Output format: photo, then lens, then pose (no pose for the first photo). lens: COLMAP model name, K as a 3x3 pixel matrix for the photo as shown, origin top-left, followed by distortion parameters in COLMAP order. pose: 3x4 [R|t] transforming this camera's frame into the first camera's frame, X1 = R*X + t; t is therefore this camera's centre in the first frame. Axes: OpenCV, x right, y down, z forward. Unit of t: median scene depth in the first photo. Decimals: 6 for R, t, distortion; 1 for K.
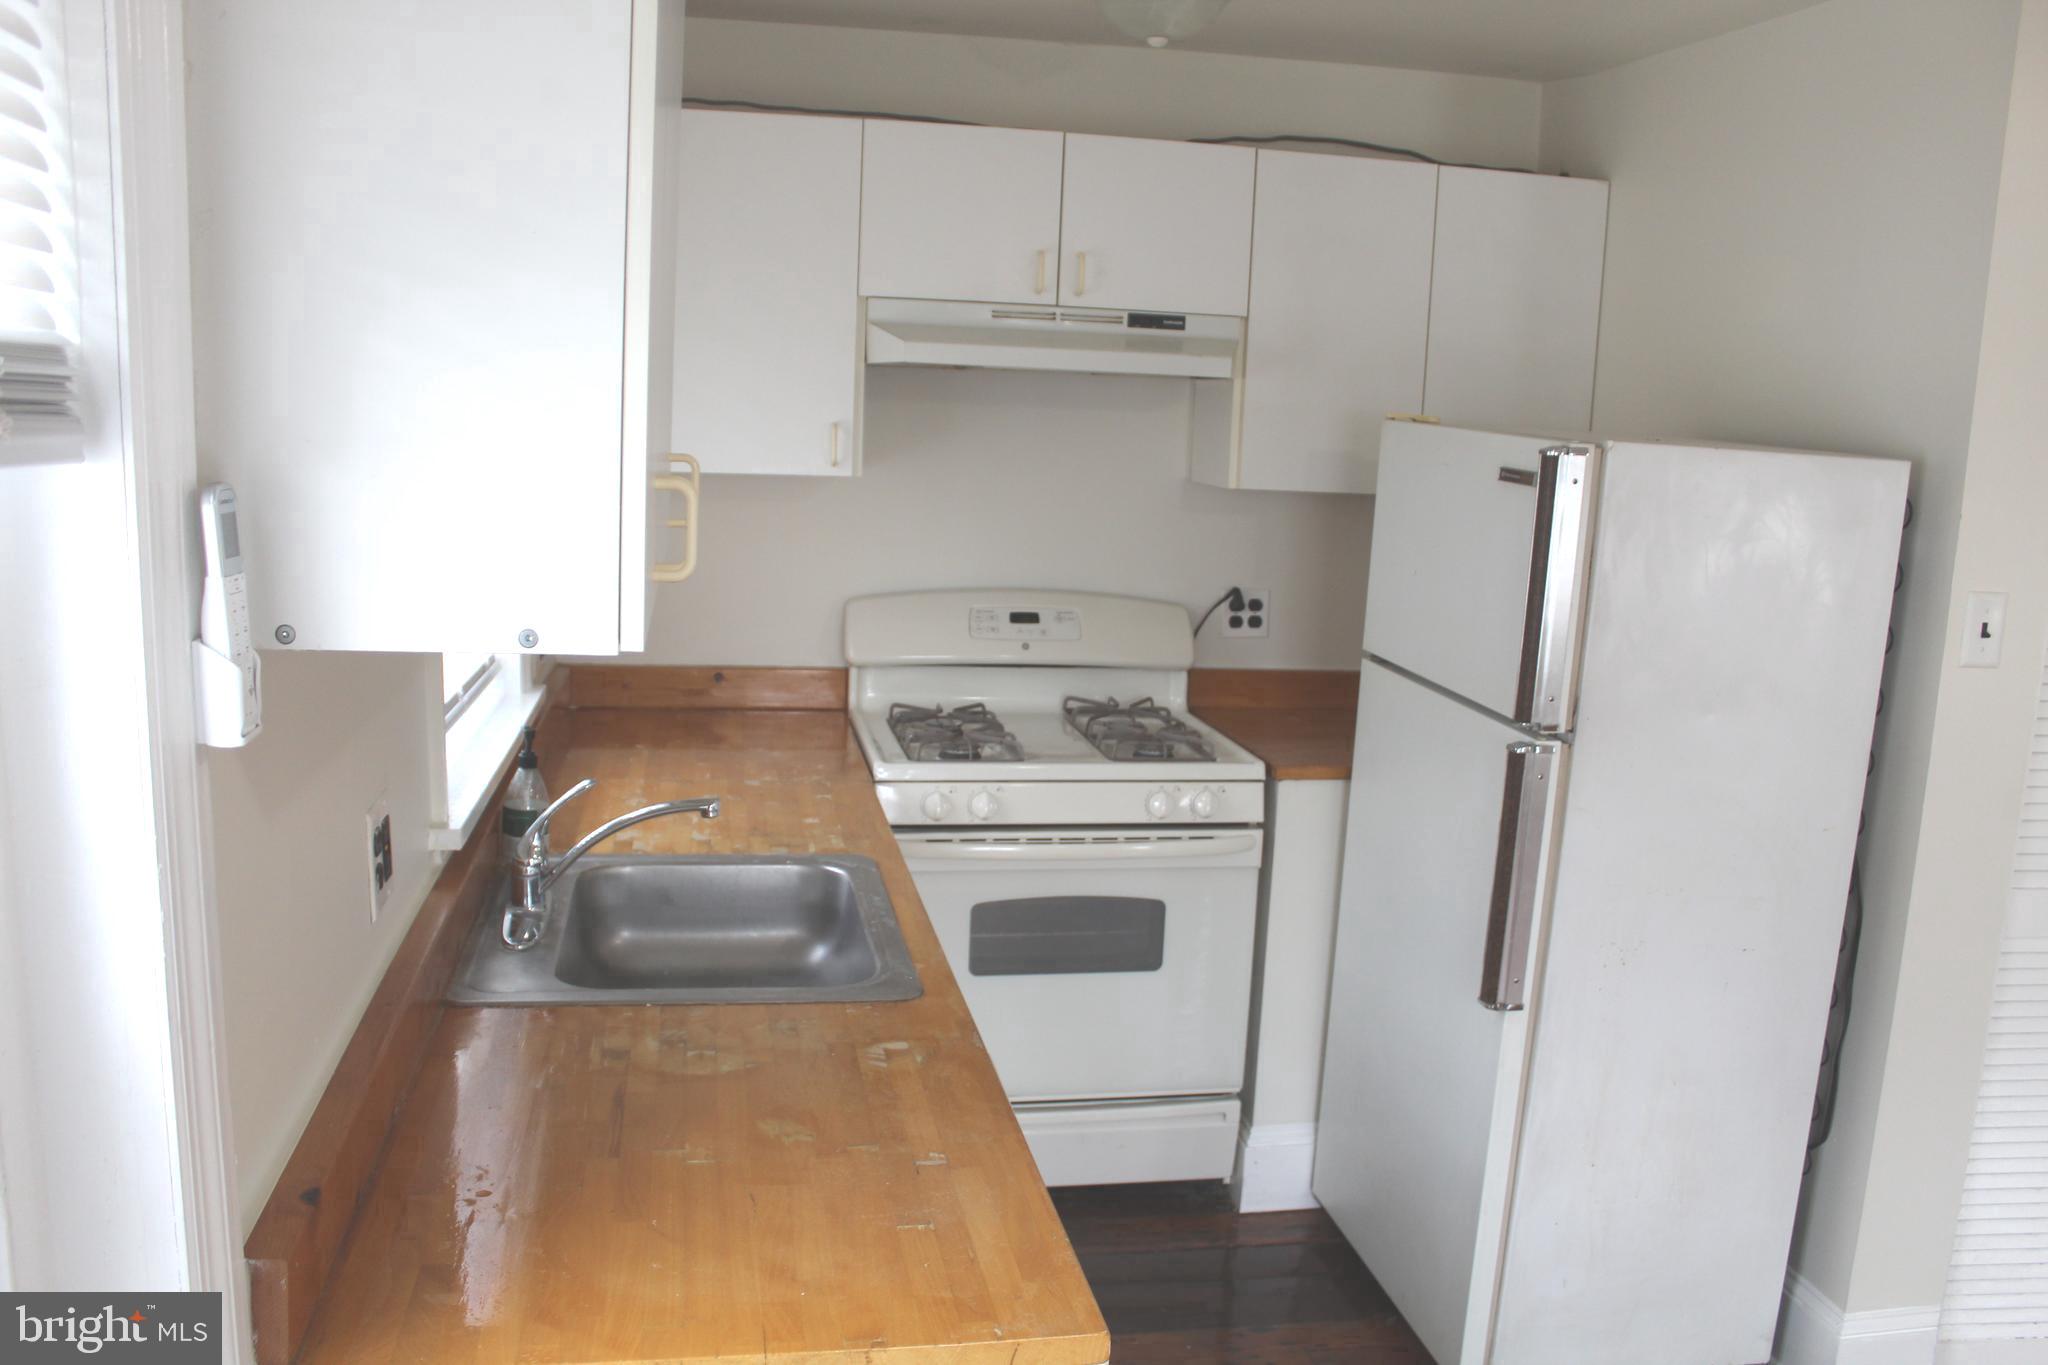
lens RADIAL K [[1730.7, 0, 1033.6], [0, 1730.7, 688.0], [0, 0, 1]] dist [-0.109333, -0.008947]
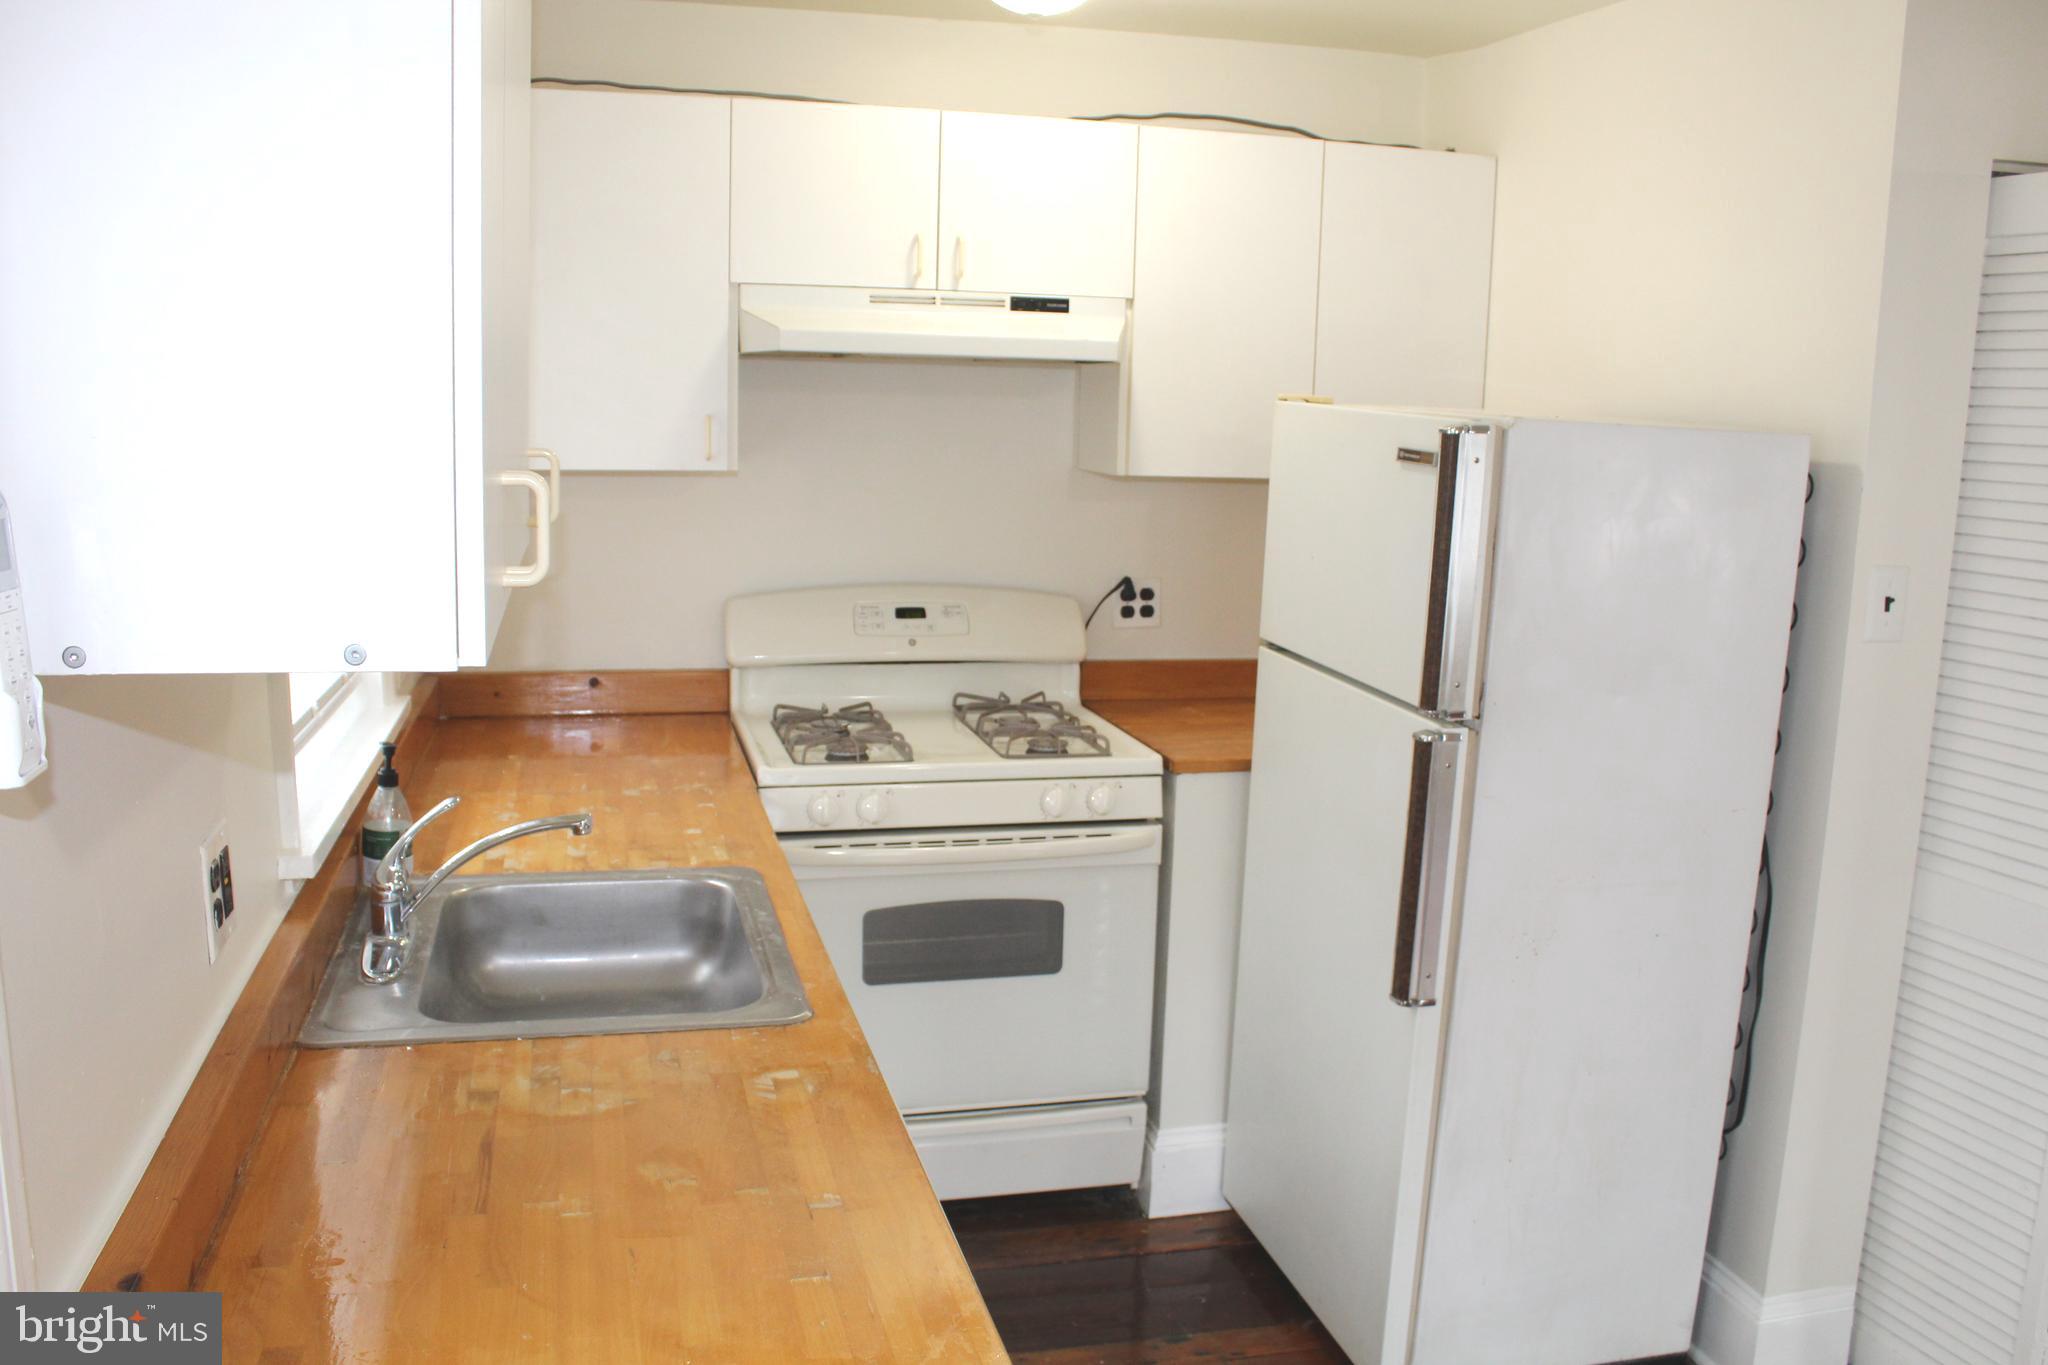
lens RADIAL K [[1730.7, 0, 1026.2], [0, 1730.7, 687.0], [0, 0, 1]] dist [-0.109333, -0.008947]
pose [[0.997862, -0.025477, 0.060180, -0.000035], [0.025223, 0.999669, 0.004982, -0.003074], [-0.060287, -0.003454, 0.998175, 0.038345]]
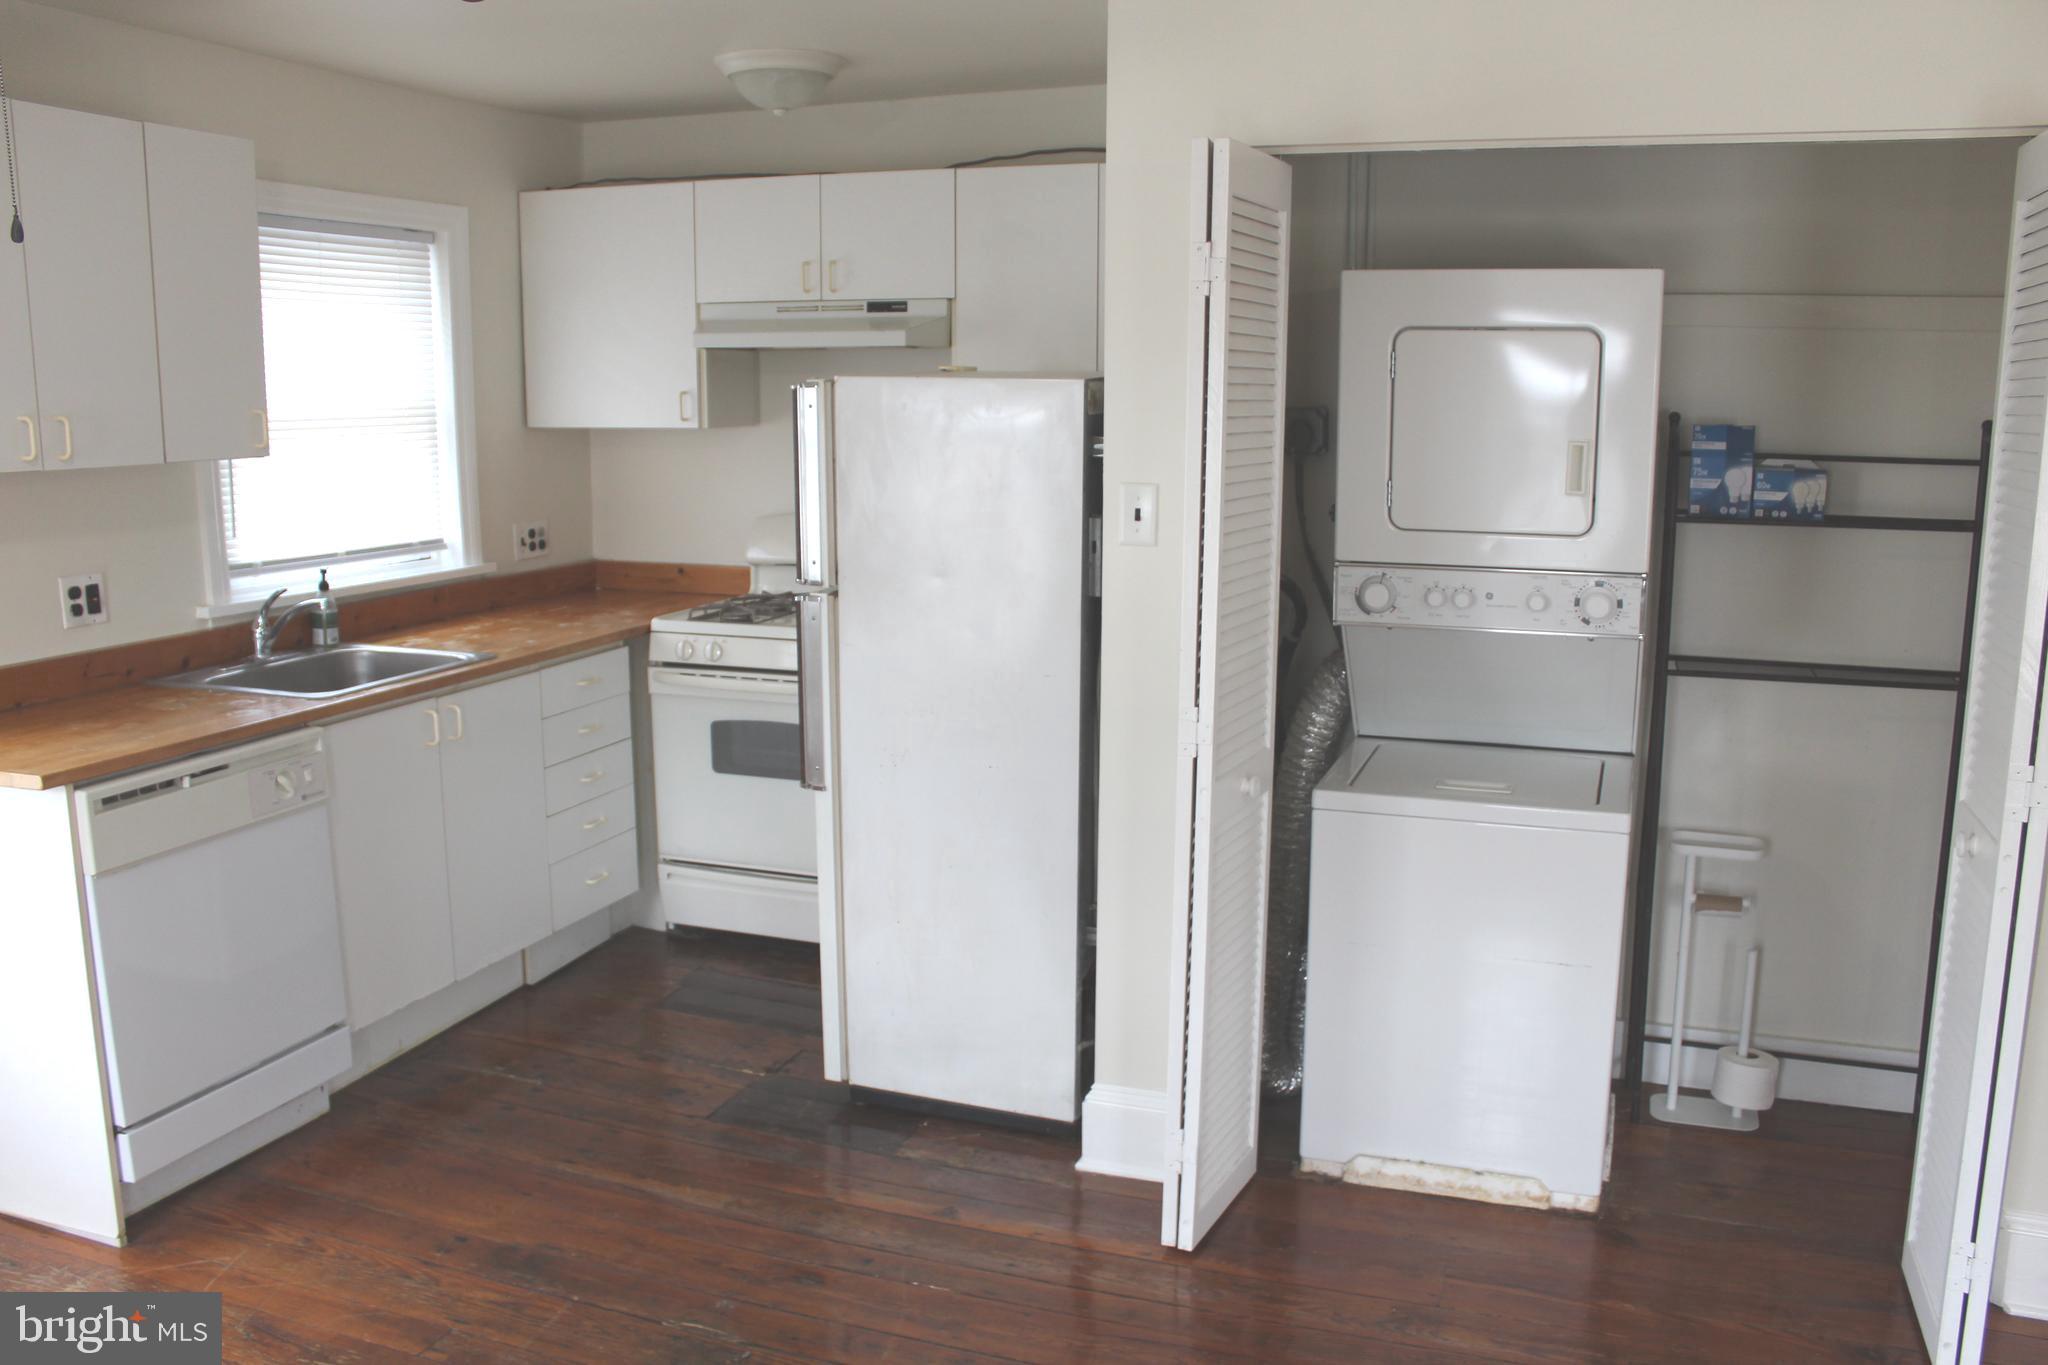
lens RADIAL K [[1730.7, 0, 1037.6], [0, 1730.7, 695.8], [0, 0, 1]] dist [-0.109333, -0.008947]
pose [[0.849005, 0.056043, -0.525405, 1.101392], [-0.054095, 0.998354, 0.019079, 0.071614], [0.525609, 0.012224, 0.850638, -0.093604]]
